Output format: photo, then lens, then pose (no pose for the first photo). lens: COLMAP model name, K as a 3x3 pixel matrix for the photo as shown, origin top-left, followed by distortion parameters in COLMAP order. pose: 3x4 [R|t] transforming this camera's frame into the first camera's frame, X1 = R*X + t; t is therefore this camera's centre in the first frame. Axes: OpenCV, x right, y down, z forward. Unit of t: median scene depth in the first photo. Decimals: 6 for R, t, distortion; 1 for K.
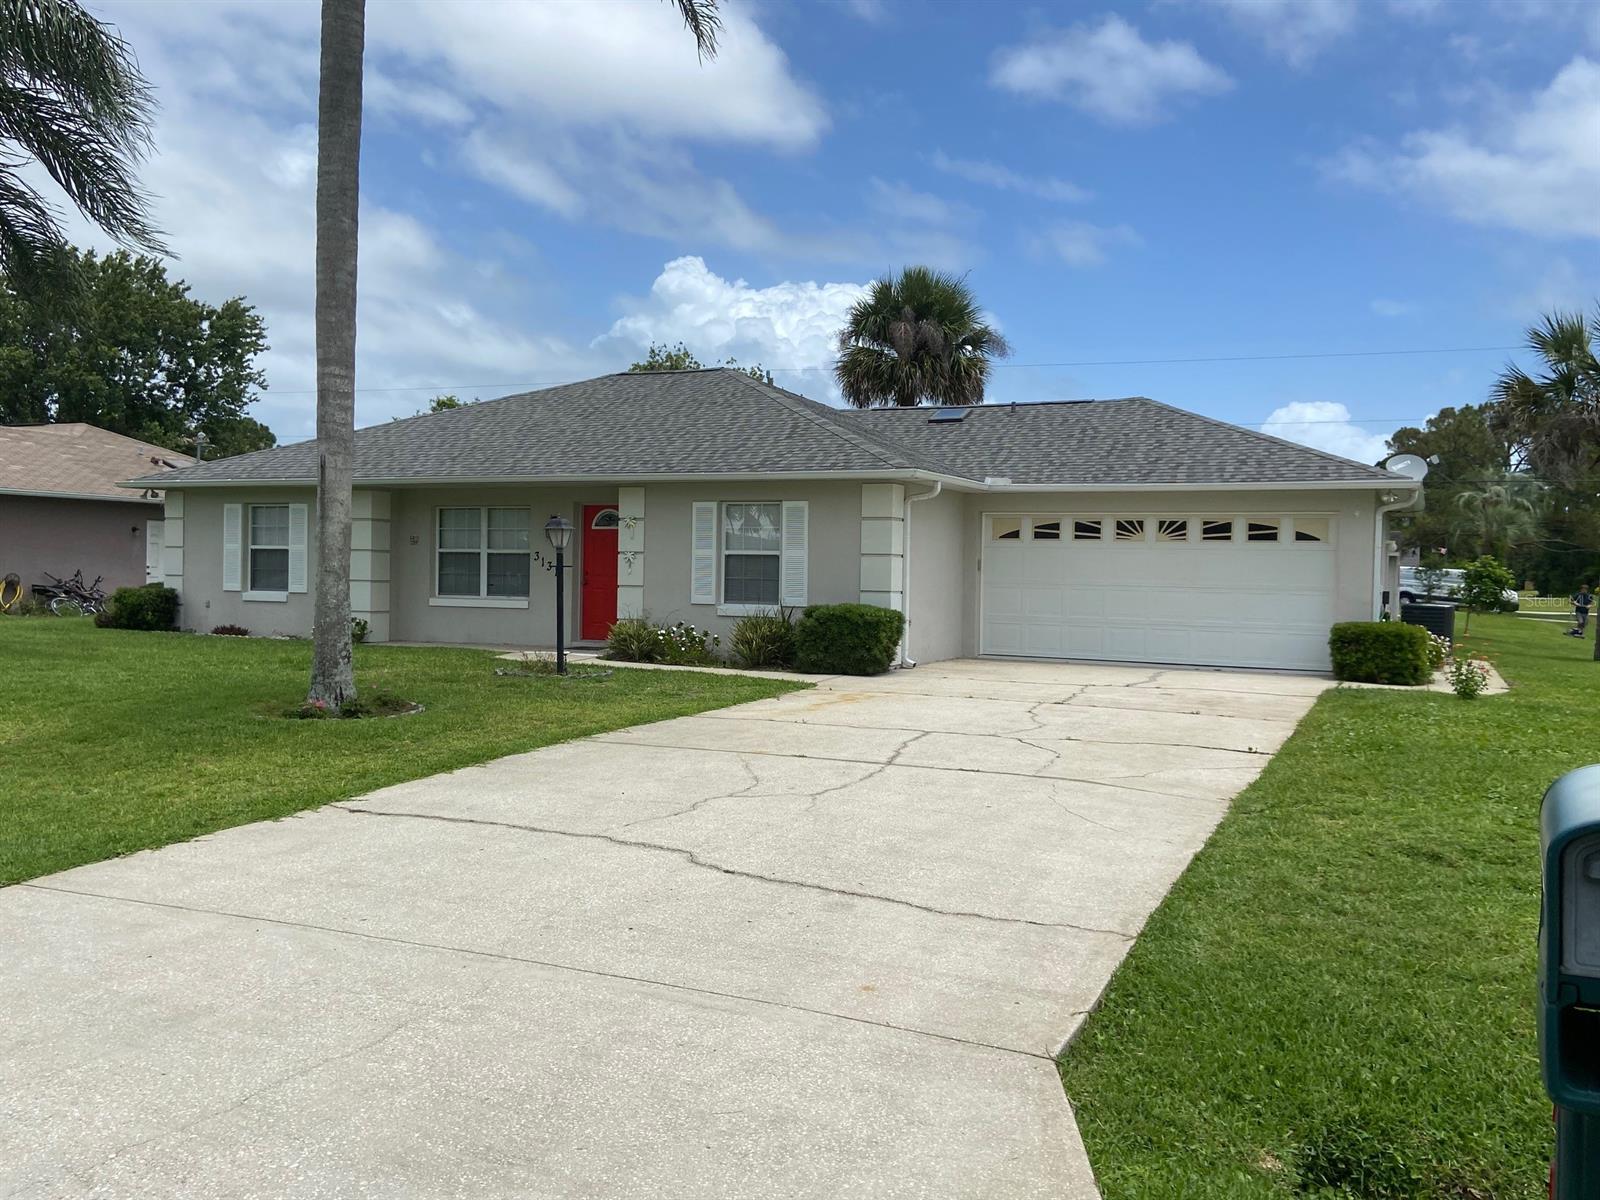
lens RADIAL K [[1349.7, 0, 801.8], [0, 1349.7, 601.0], [0, 0, 1]] dist [0.121894, -0.107801]
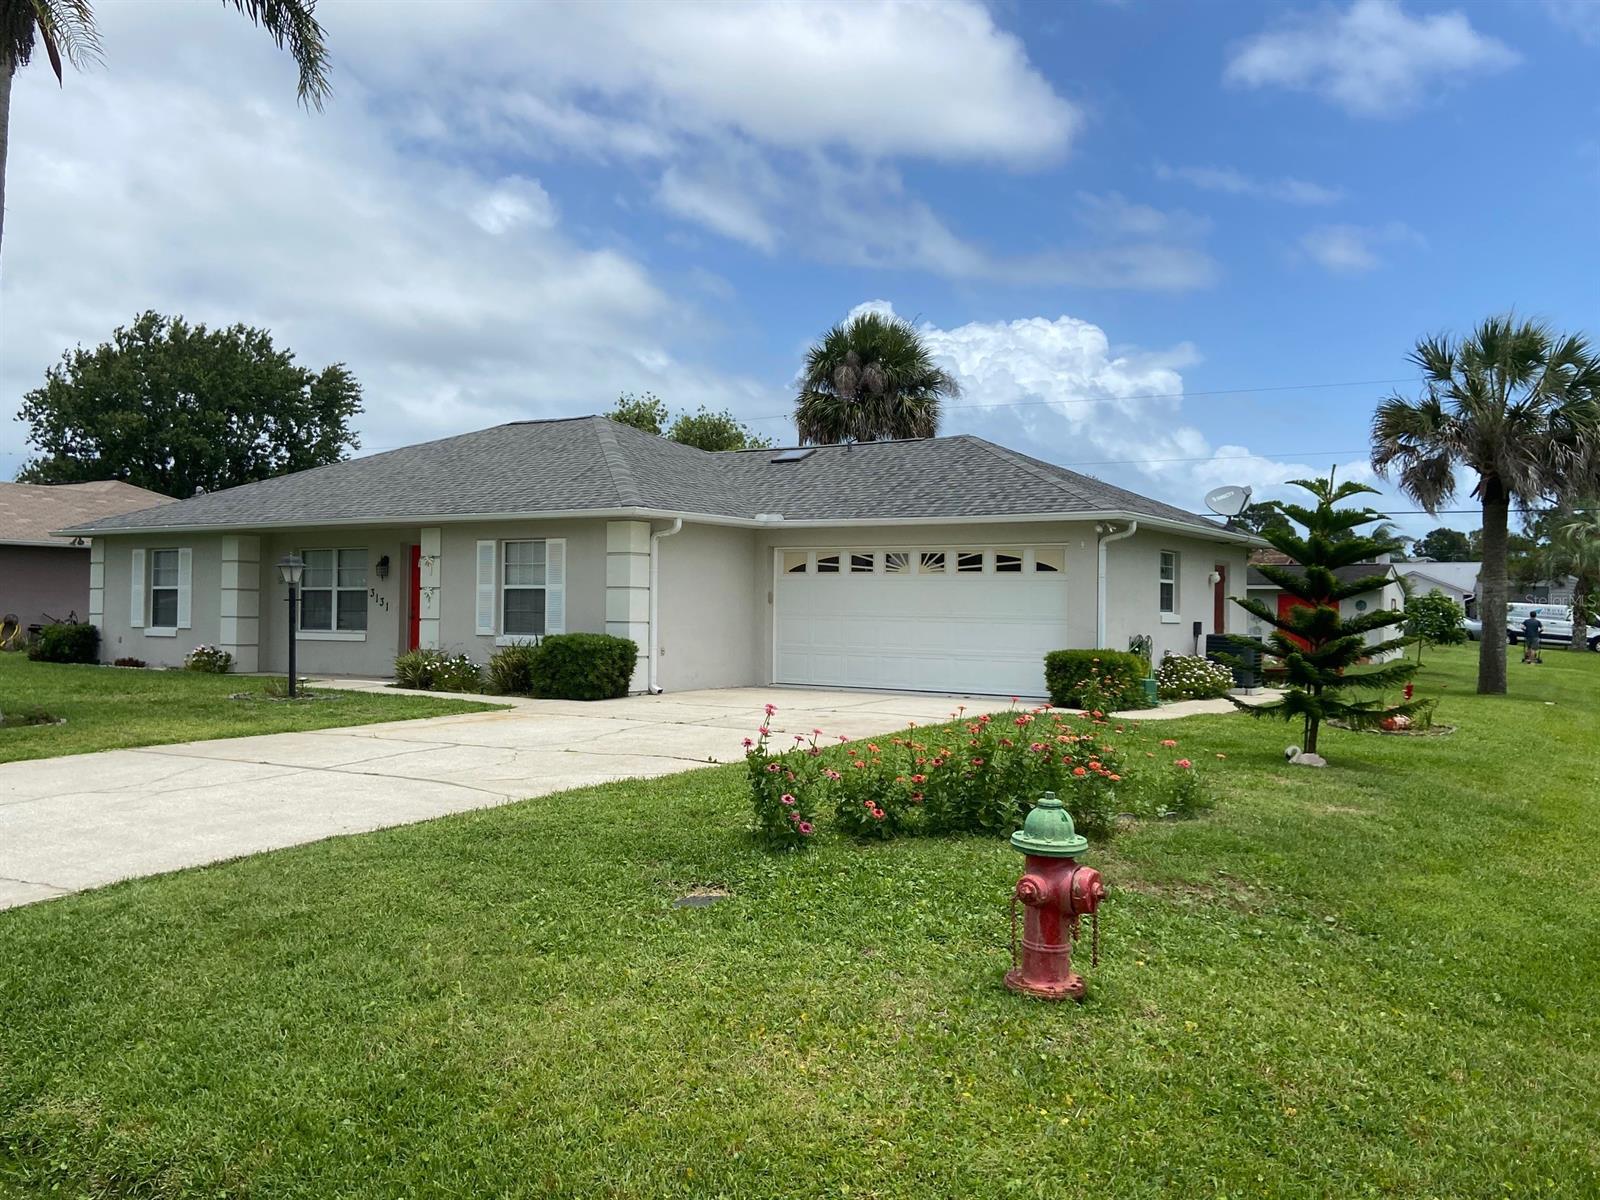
lens RADIAL K [[1349.7, 0, 763.5], [0, 1349.7, 601.4], [0, 0, 1]] dist [0.121894, -0.107801]
pose [[0.987474, -0.008206, -0.157566, 0.293334], [0.003491, 0.999538, -0.030180, 0.007927], [0.157741, 0.029252, 0.987047, -0.033889]]
